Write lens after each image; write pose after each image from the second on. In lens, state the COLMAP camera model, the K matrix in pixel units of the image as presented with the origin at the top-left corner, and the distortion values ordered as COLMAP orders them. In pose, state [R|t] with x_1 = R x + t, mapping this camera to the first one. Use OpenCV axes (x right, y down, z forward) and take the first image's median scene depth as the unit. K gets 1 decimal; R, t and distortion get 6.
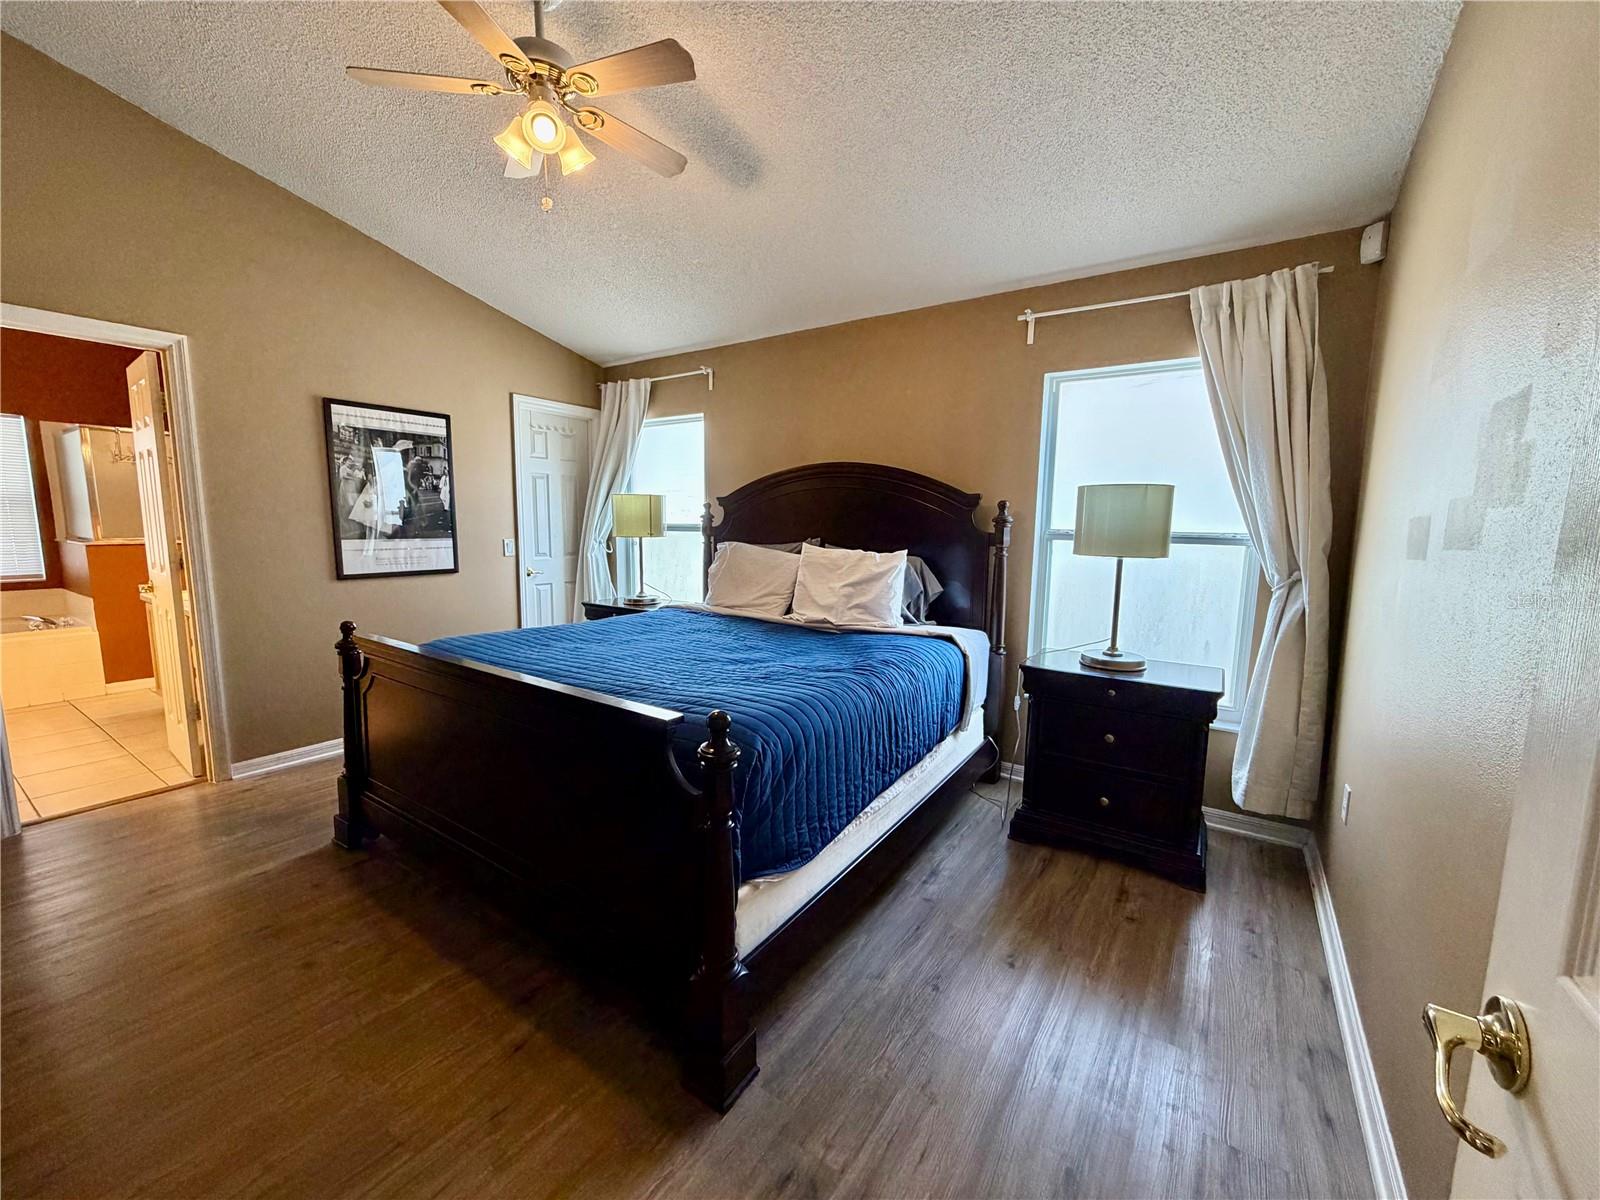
lens RADIAL K [[637.4, 0, 795.8], [0, 637.4, 601.6], [0, 0, 1]] dist [-0.000341, -0.000389]
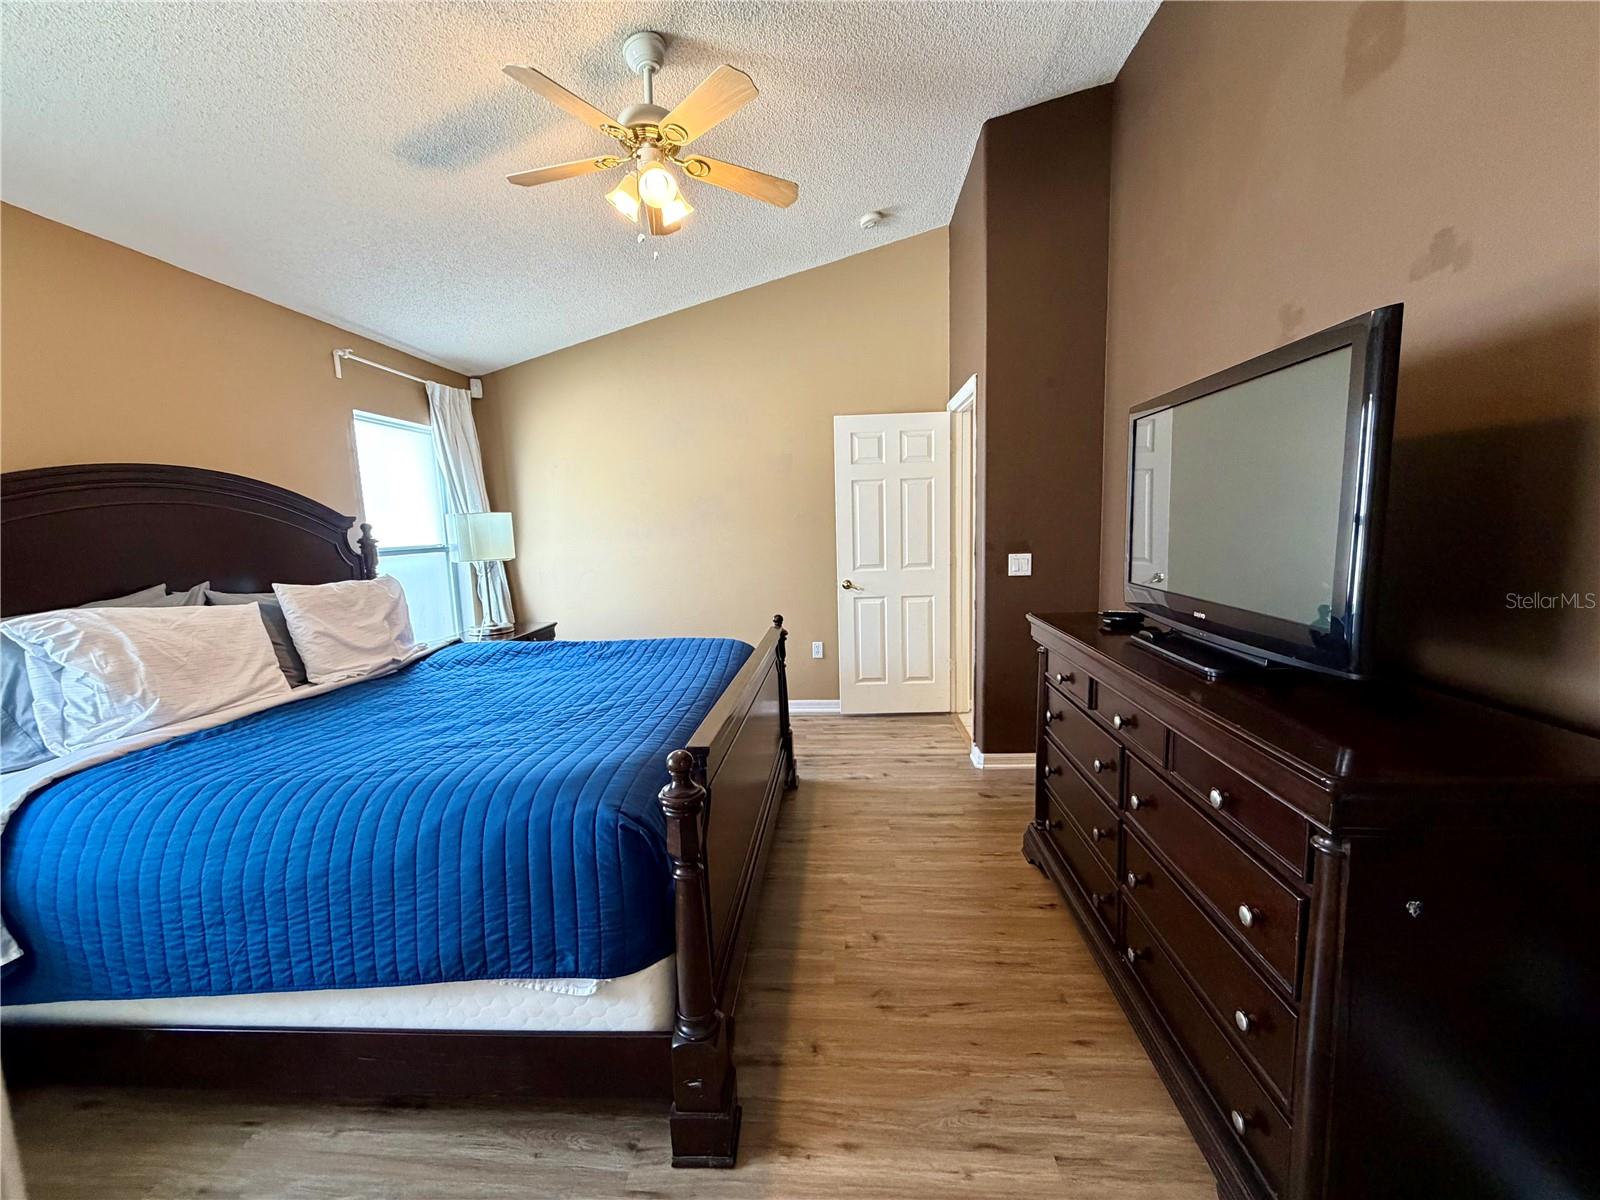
lens RADIAL K [[637.4, 0, 795.8], [0, 637.4, 601.6], [0, 0, 1]] dist [-0.000341, -0.000389]
pose [[-0.491742, -0.106725, 0.864176, -1.010392], [0.142267, 0.969276, 0.200658, -0.150461], [-0.859040, 0.221616, -0.461451, 0.950182]]
